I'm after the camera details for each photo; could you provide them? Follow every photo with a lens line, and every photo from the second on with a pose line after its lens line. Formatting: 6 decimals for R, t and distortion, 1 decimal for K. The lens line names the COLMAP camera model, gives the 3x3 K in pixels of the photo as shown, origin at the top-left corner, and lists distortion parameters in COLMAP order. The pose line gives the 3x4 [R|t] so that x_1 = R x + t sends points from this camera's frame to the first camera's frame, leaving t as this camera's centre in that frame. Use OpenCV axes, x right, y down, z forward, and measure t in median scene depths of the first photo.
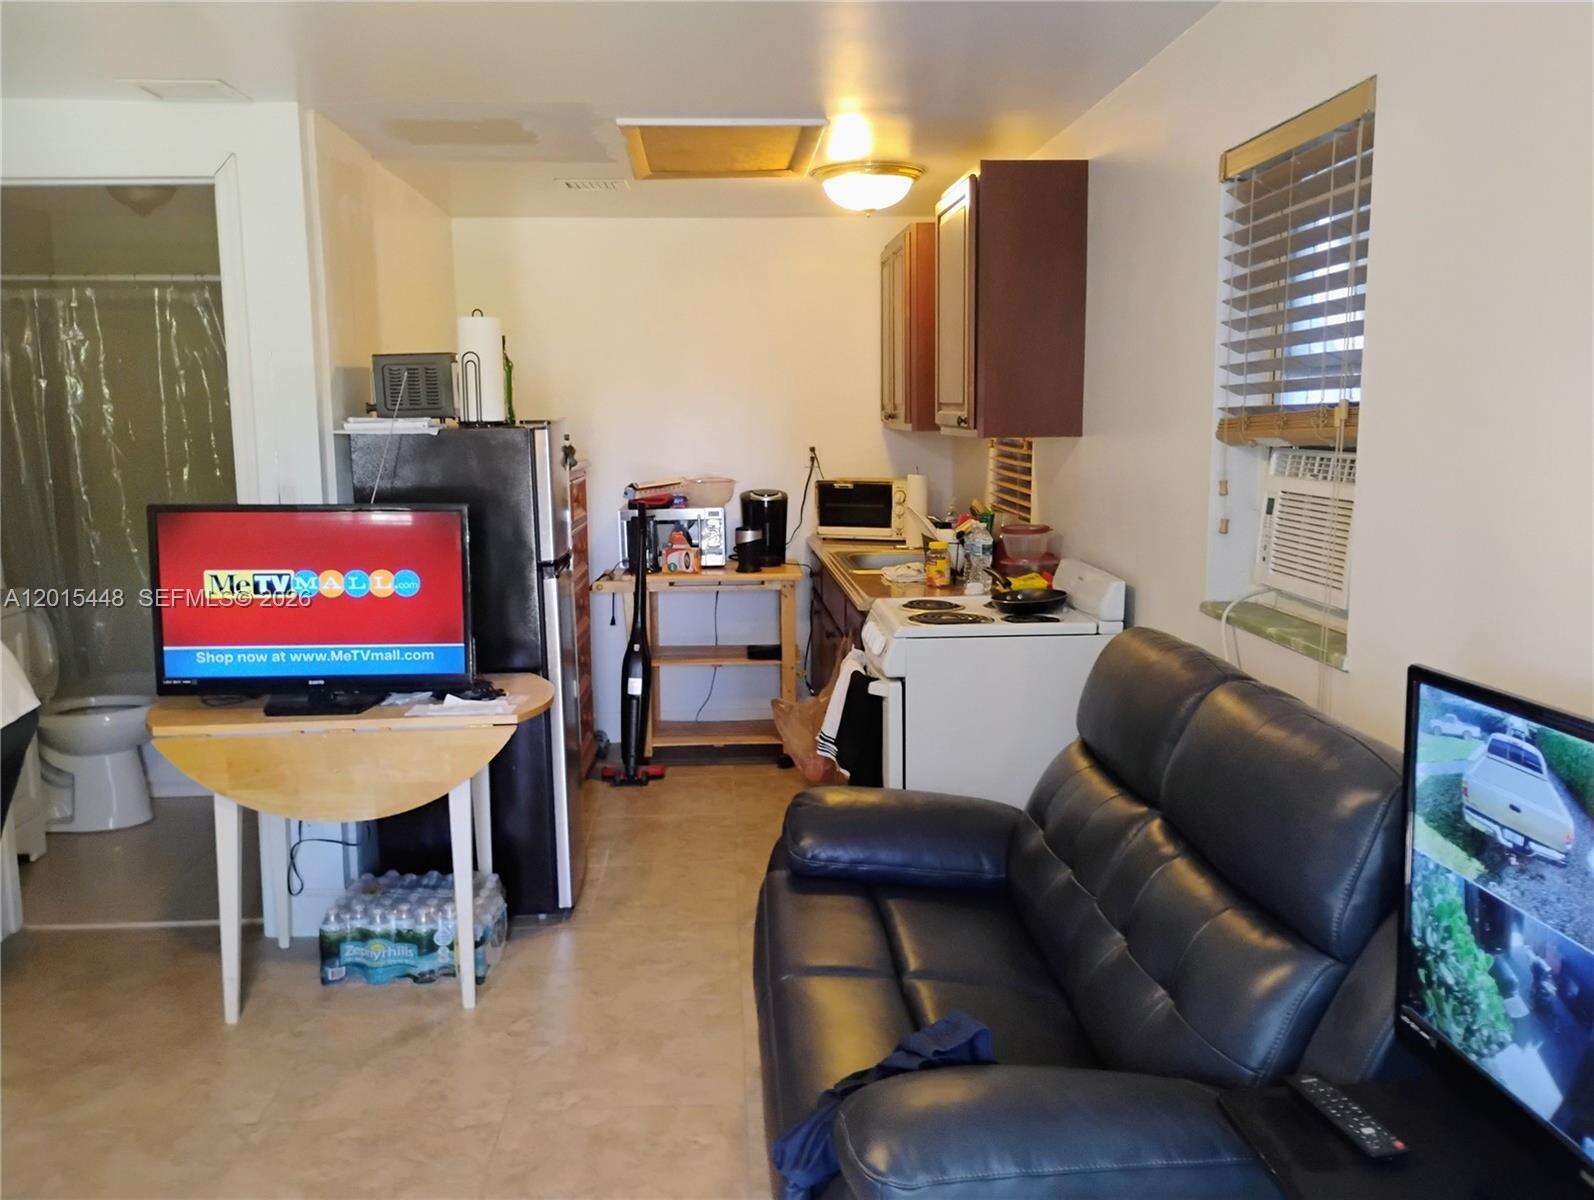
lens RADIAL K [[1301.3, 0, 768.2], [0, 1301.3, 607.9], [0, 0, 1]] dist [0.038592, -0.079214]
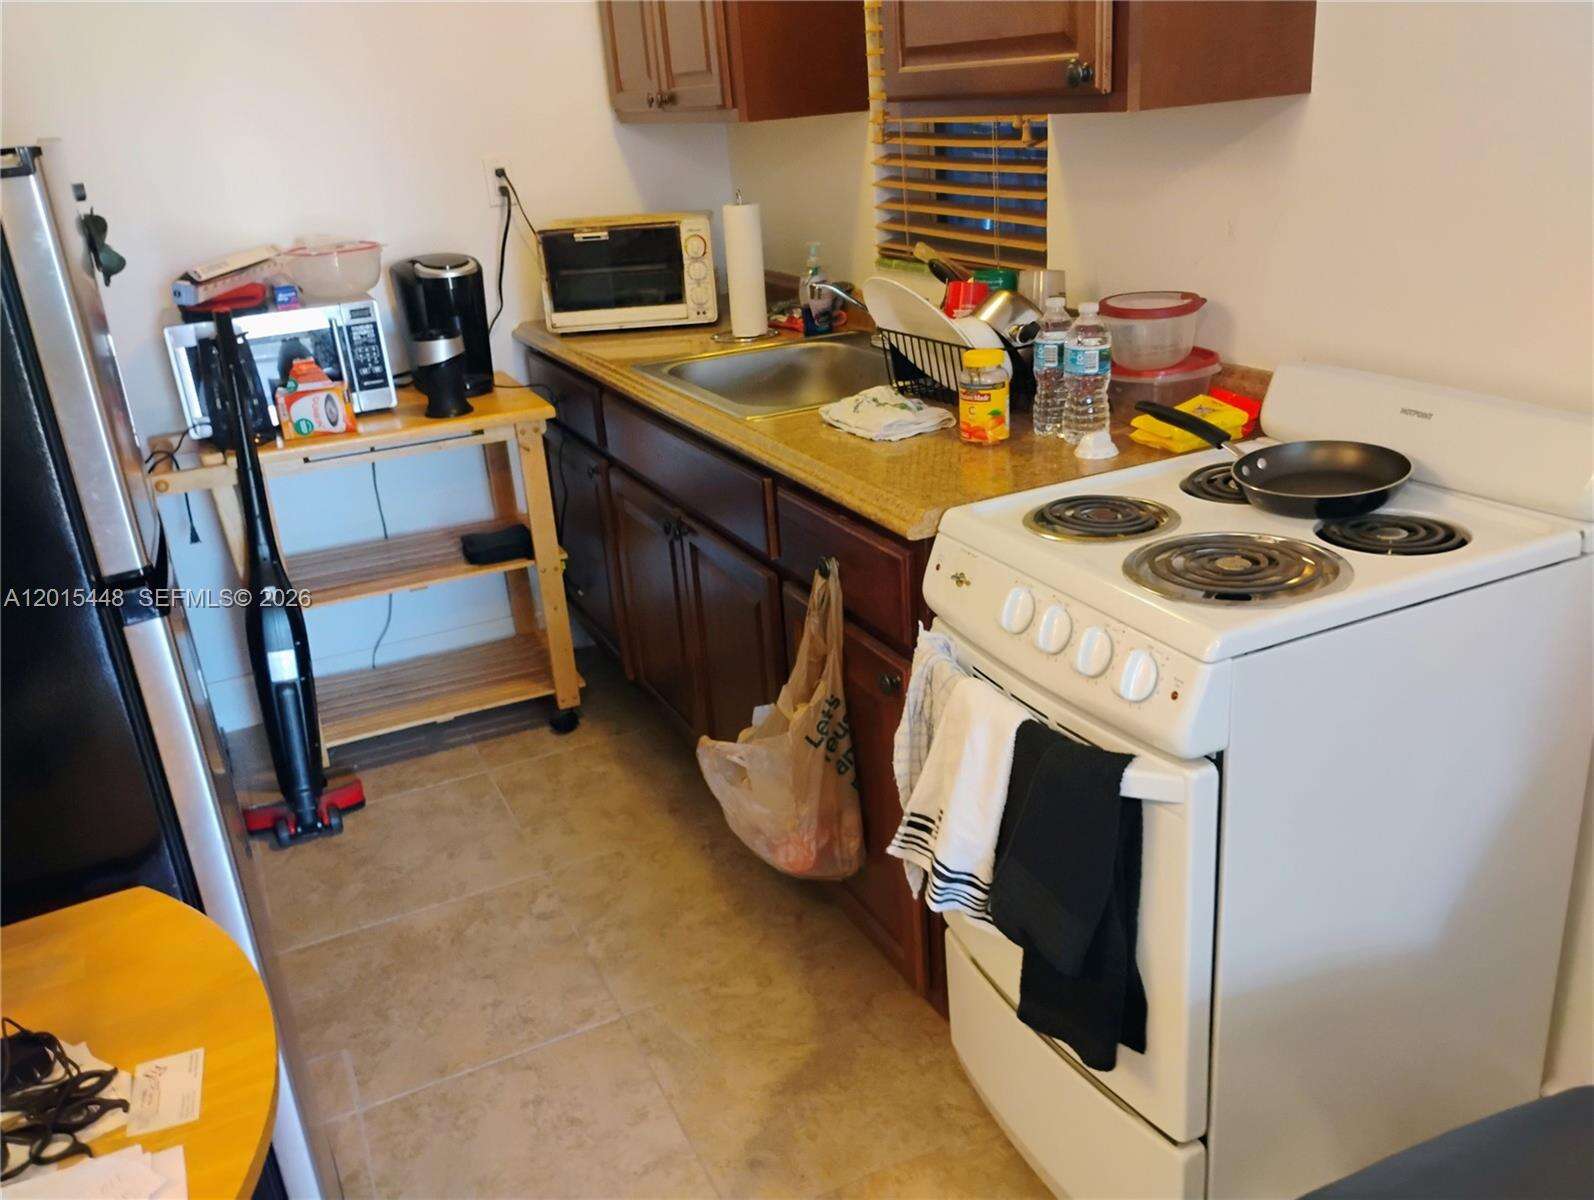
lens RADIAL K [[1302.2, 0, 801.5], [0, 1302.2, 606.0], [0, 0, 1]] dist [0.007782, -0.001034]
pose [[0.915770, -0.194748, 0.351338, -0.060541], [0.116966, 0.965997, 0.230582, -0.040601], [-0.384297, -0.170065, 0.907410, 0.296540]]
